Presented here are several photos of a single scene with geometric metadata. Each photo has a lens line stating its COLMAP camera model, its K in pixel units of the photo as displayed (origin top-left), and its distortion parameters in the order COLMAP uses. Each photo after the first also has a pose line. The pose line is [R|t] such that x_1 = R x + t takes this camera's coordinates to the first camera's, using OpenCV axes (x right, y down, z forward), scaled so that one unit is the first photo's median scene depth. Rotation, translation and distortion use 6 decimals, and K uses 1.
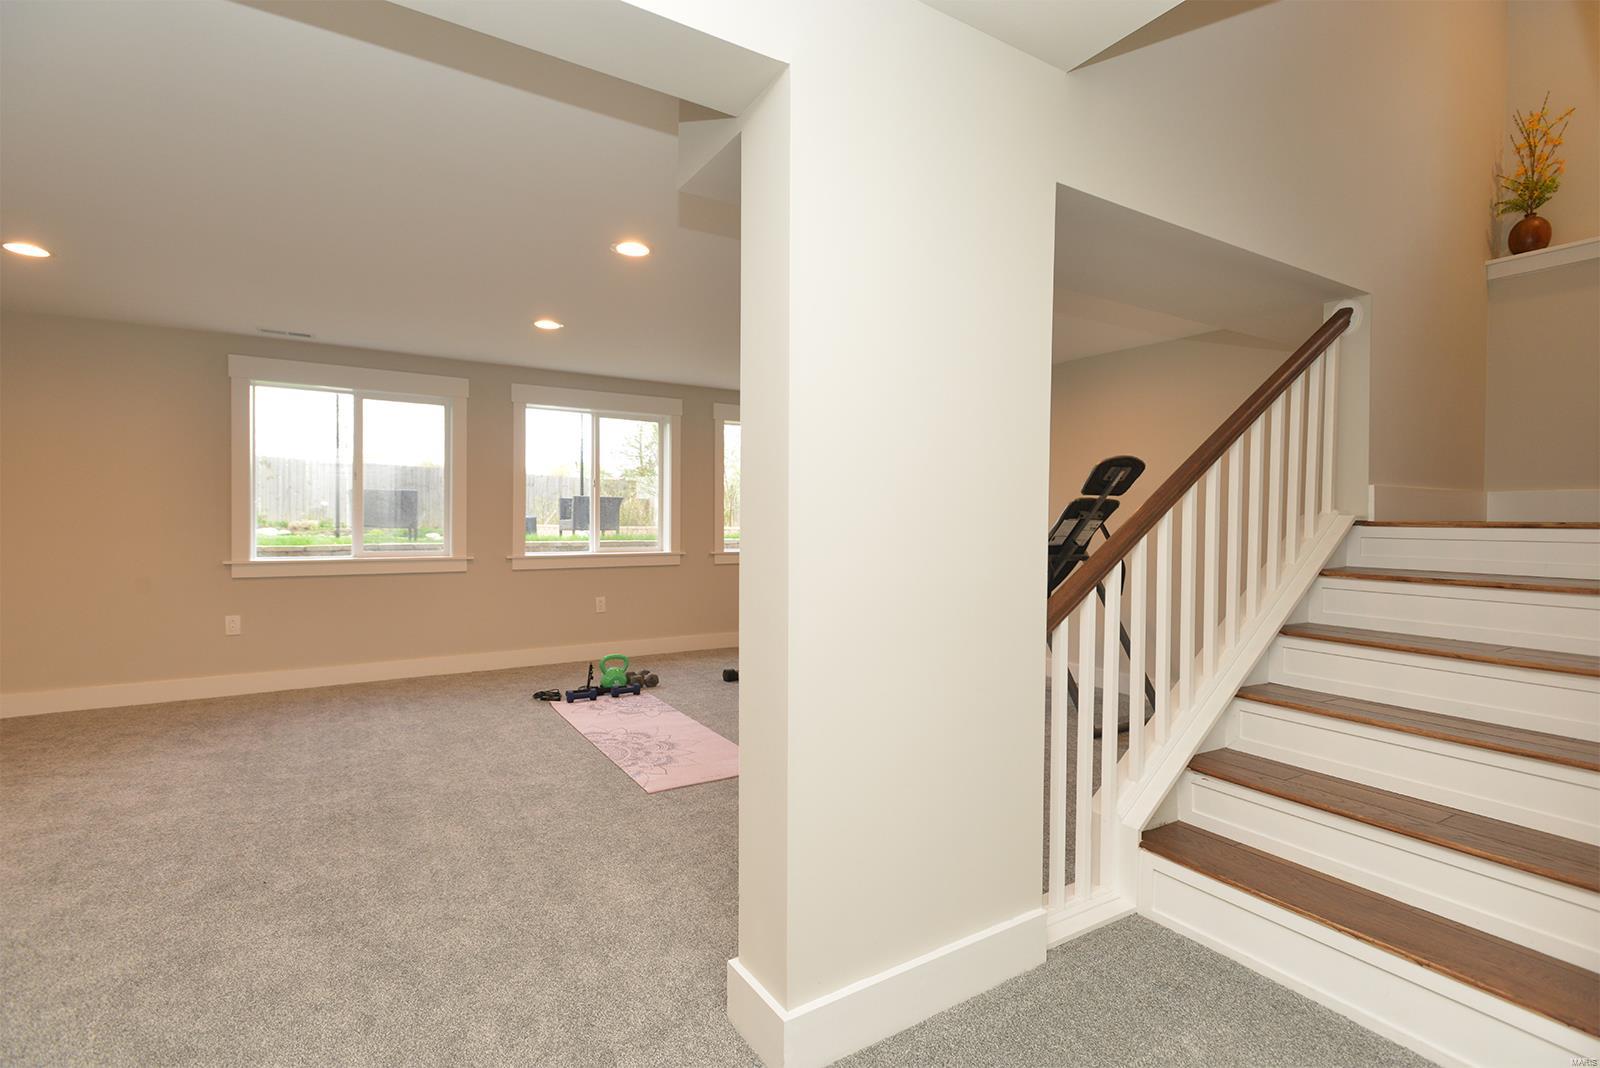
lens RADIAL K [[795.7, 0, 809.9], [0, 795.7, 531.8], [0, 0, 1]] dist [-0.028424, 0.000620]
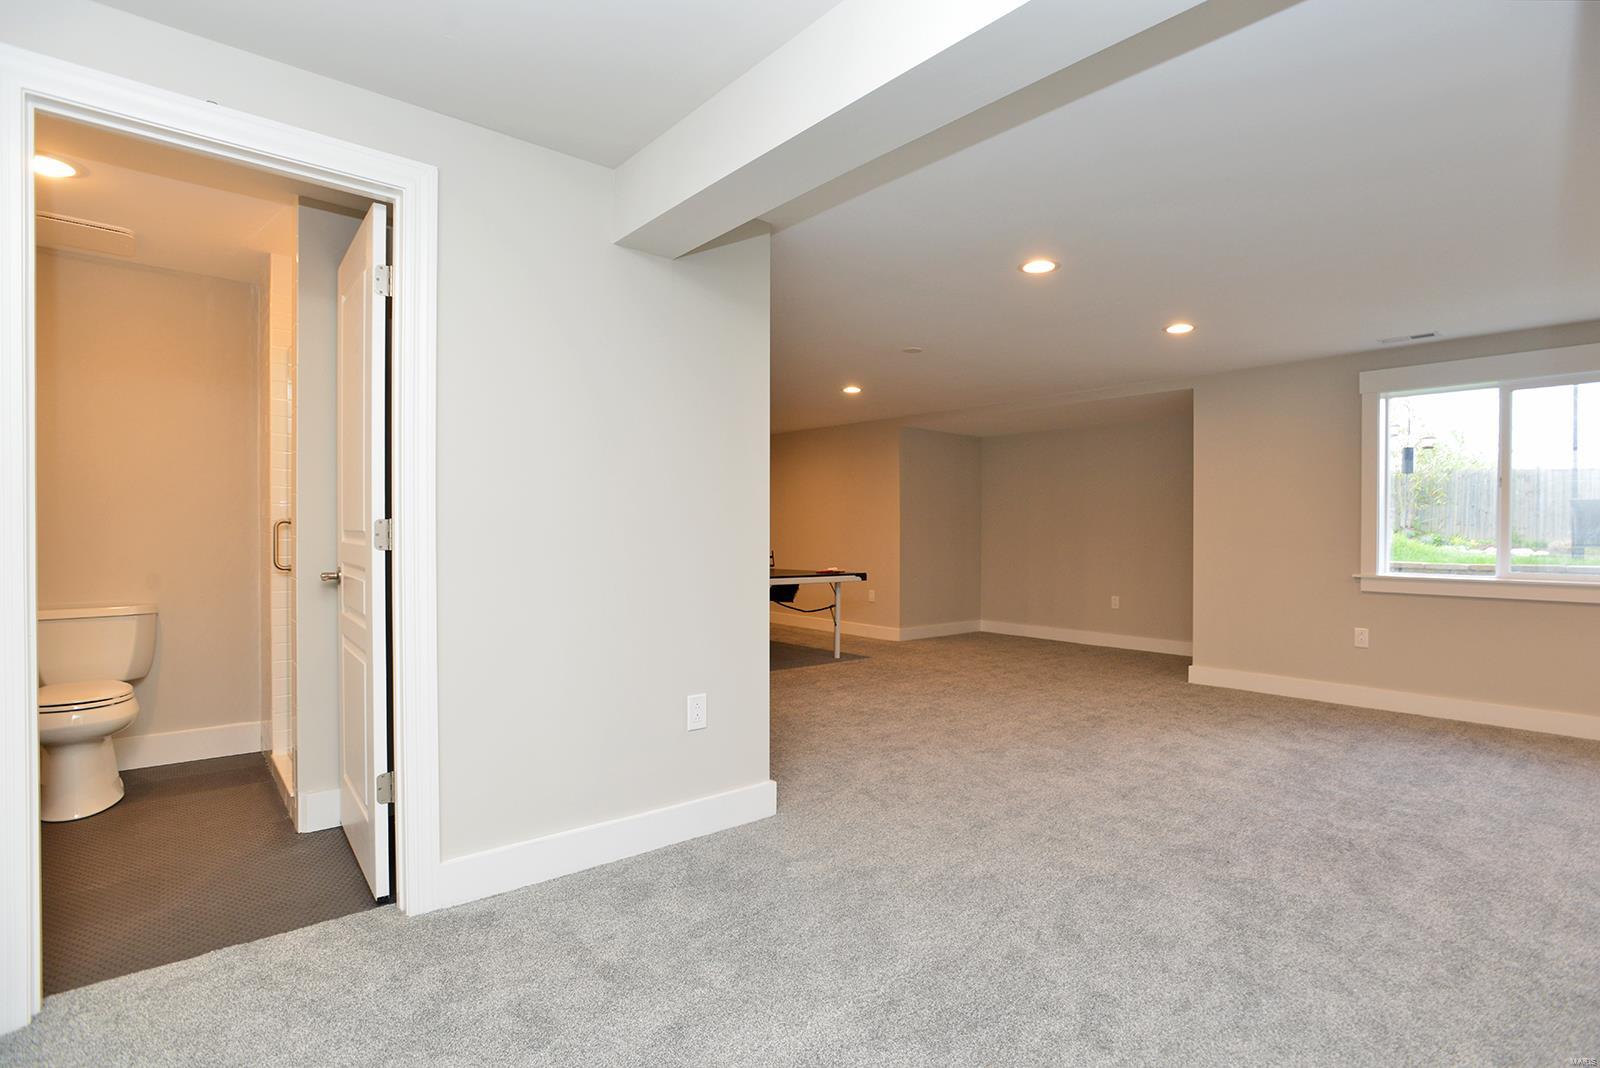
lens RADIAL K [[795.7, 0, 809.9], [0, 795.7, 531.8], [0, 0, 1]] dist [-0.028424, 0.000620]
pose [[0.071554, -0.006568, -0.997415, 0.277683], [-0.027240, 0.999592, -0.008537, 0.012772], [0.997065, 0.027781, 0.071346, 0.260963]]
